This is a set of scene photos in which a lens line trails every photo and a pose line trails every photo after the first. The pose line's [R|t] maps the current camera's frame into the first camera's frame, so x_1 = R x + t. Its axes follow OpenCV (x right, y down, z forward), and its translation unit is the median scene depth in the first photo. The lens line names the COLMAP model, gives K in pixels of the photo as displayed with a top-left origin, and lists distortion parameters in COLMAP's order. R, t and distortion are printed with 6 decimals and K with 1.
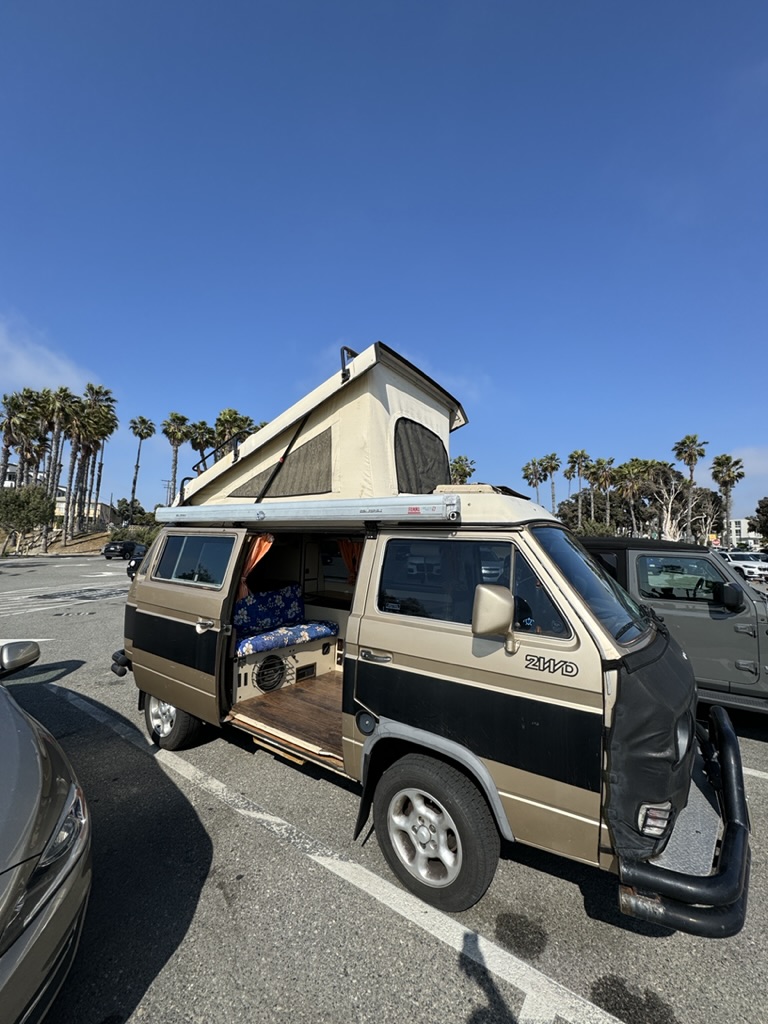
lens RADIAL K [[409.0, 0, 384.6], [0, 409.0, 527.1], [0, 0, 1]] dist [-0.002851, -0.000253]
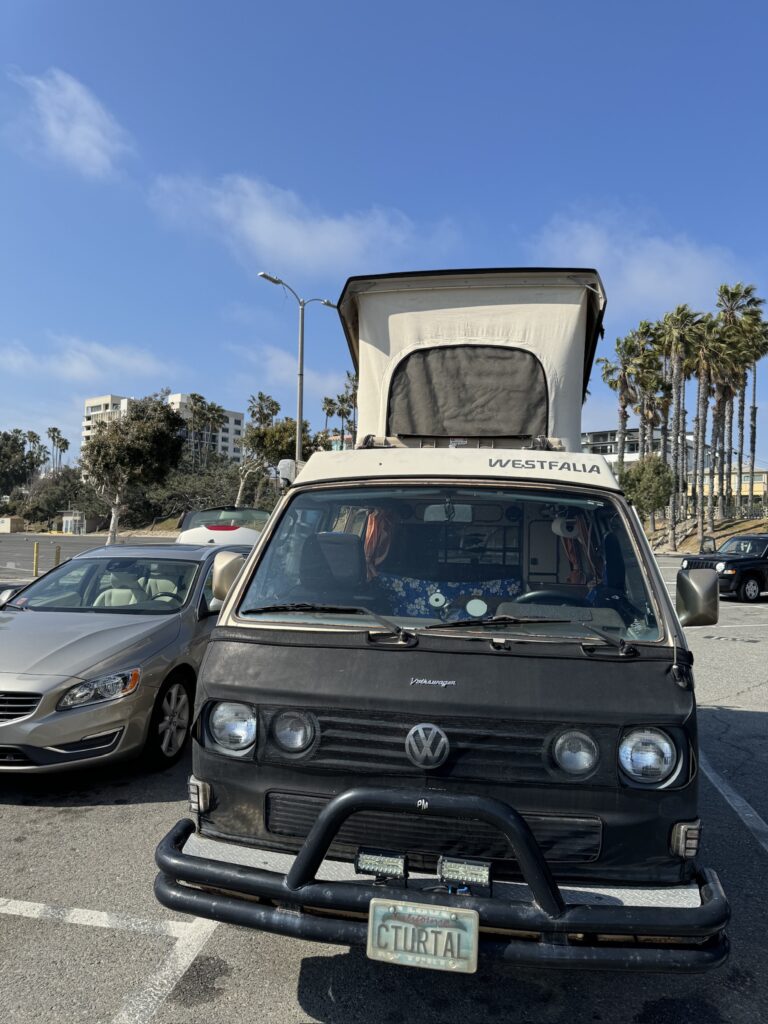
lens RADIAL K [[754.3, 0, 384.0], [0, 754.3, 512.0], [0, 0, 1]] dist [0.007979, 0.000619]
pose [[0.399813, -0.034276, -0.915956, 0.143348], [0.036189, 0.999112, -0.021592, 0.006830], [0.915882, -0.024515, 0.400698, 0.040420]]
